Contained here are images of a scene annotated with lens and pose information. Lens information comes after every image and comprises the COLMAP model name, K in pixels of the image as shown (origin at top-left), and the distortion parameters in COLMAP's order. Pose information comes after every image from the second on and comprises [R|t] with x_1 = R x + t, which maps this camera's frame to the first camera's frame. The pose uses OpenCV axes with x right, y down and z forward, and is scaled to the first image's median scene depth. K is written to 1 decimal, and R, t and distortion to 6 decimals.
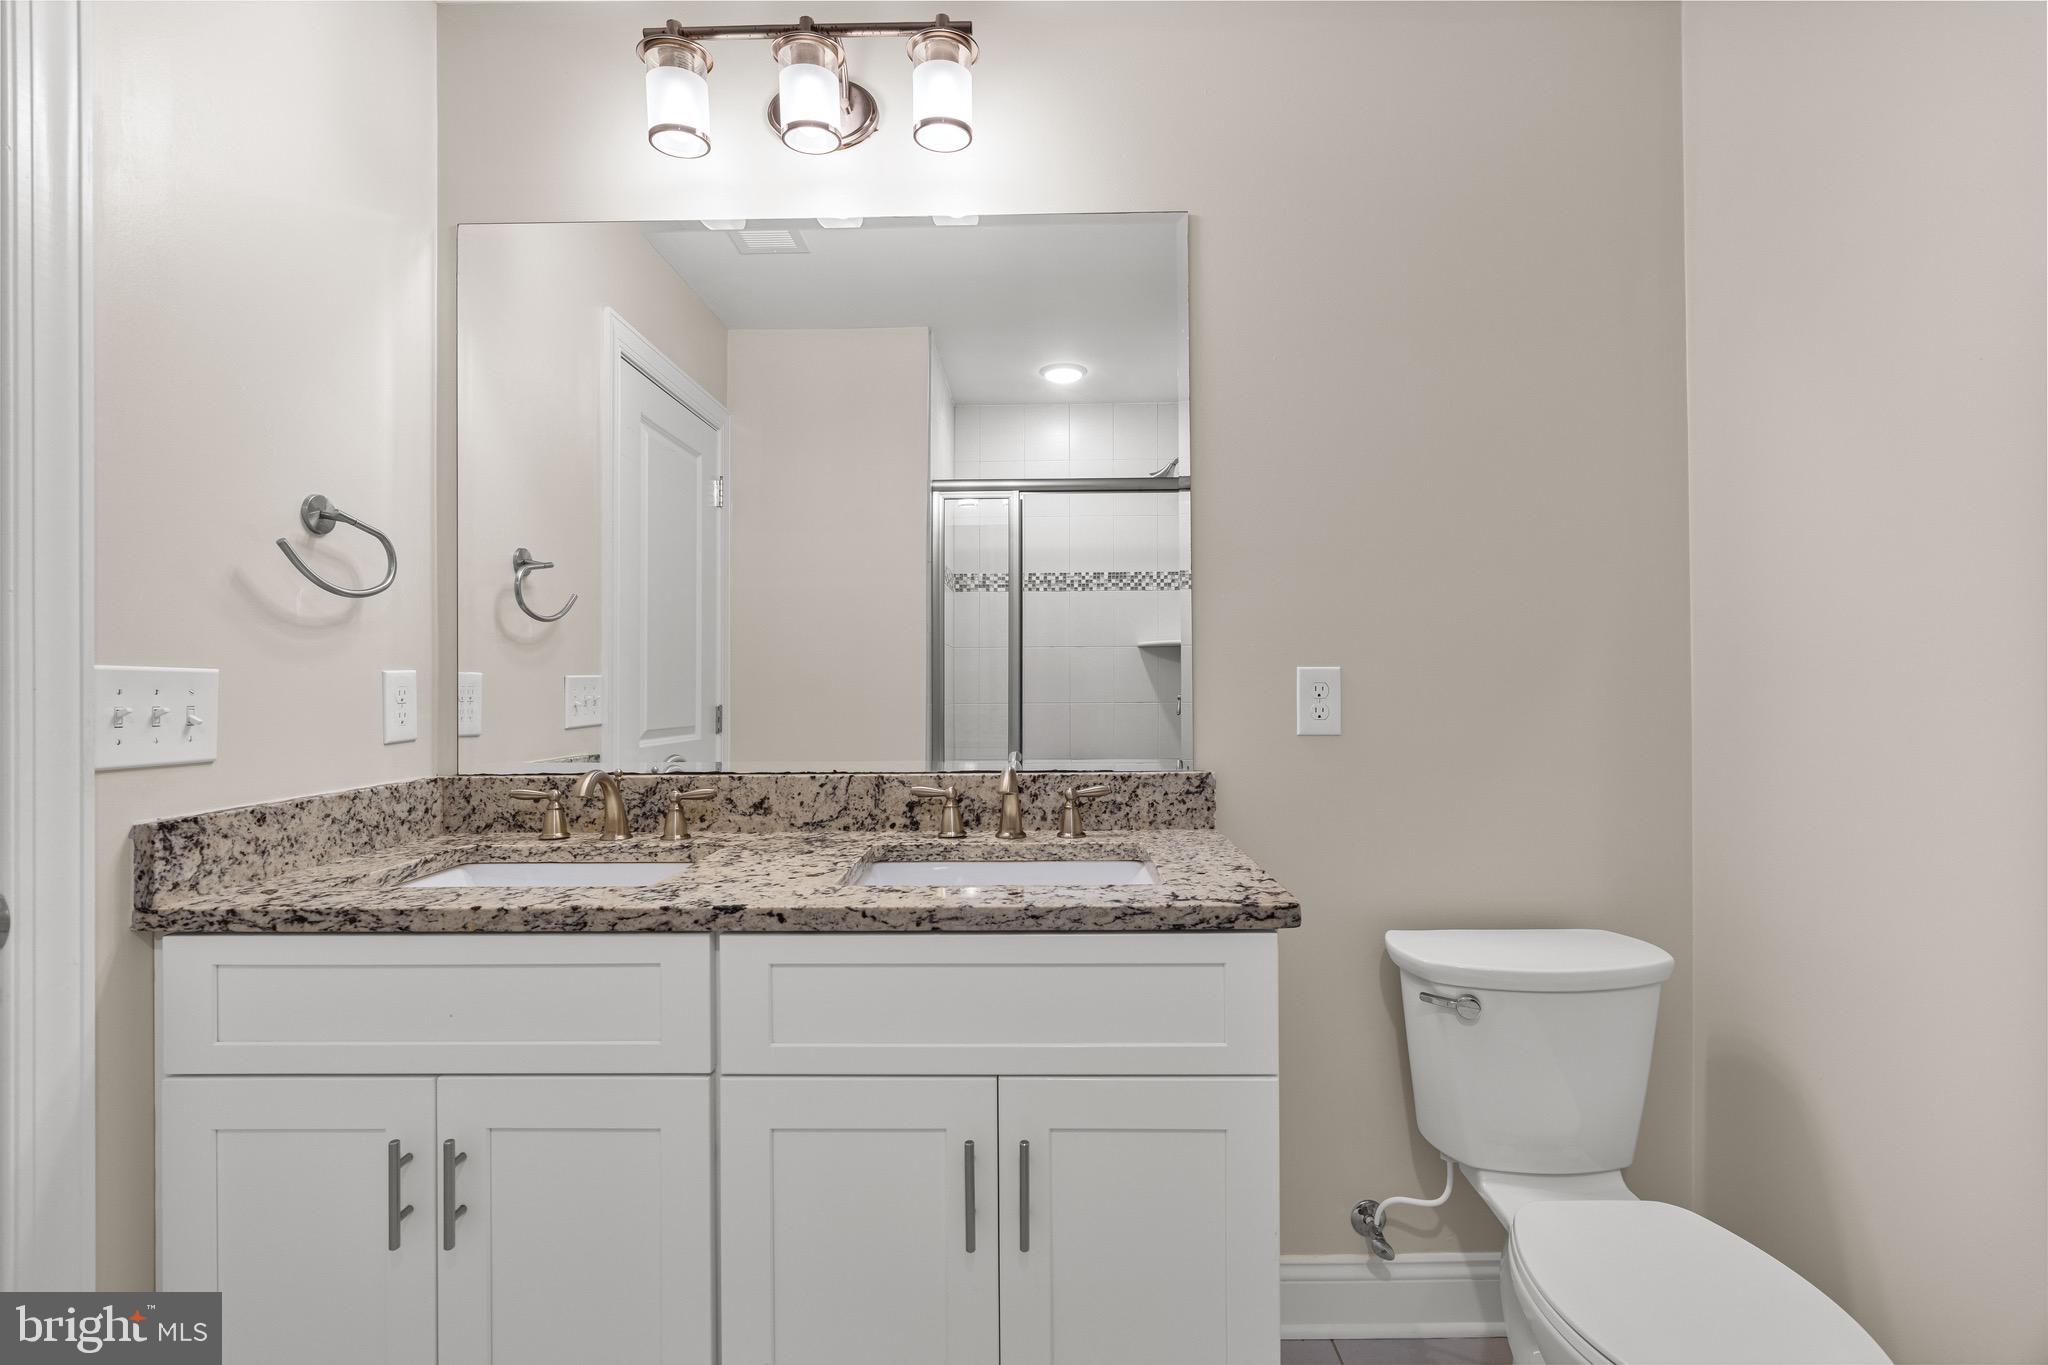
lens RADIAL K [[950.6, 0, 1028.5], [0, 950.6, 660.6], [0, 0, 1]] dist [-0.010671, 0.006371]
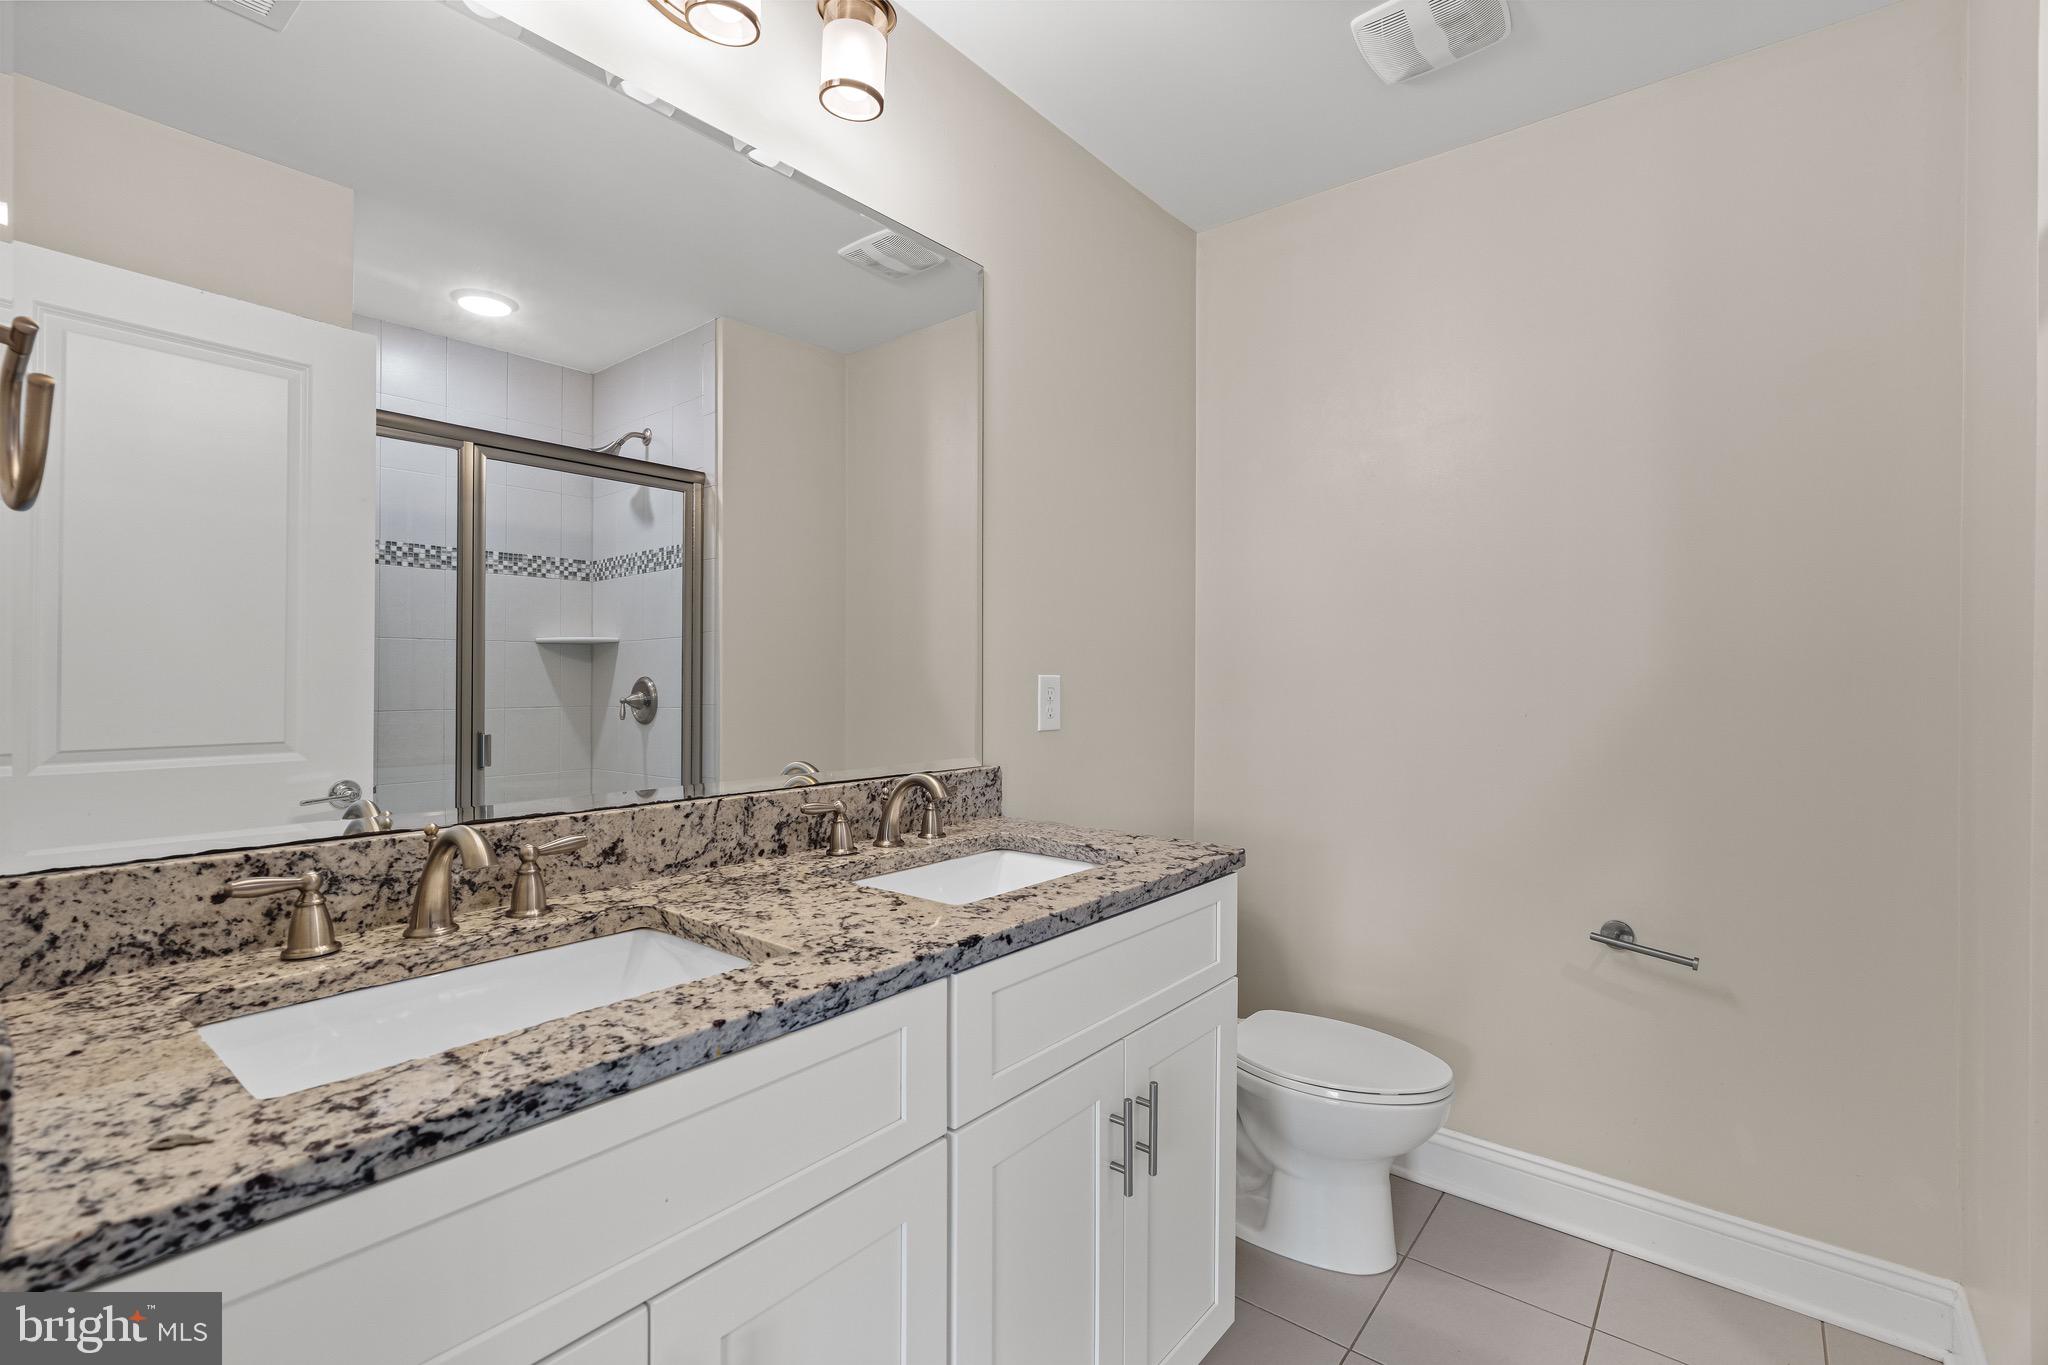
lens RADIAL K [[950.6, 0, 1028.5], [0, 950.6, 660.6], [0, 0, 1]] dist [-0.010671, 0.006371]
pose [[0.597578, 0.021099, 0.801533, -0.696439], [-0.022203, 0.999706, -0.009763, 0.001028], [-0.801503, -0.011962, 0.597870, 0.287871]]
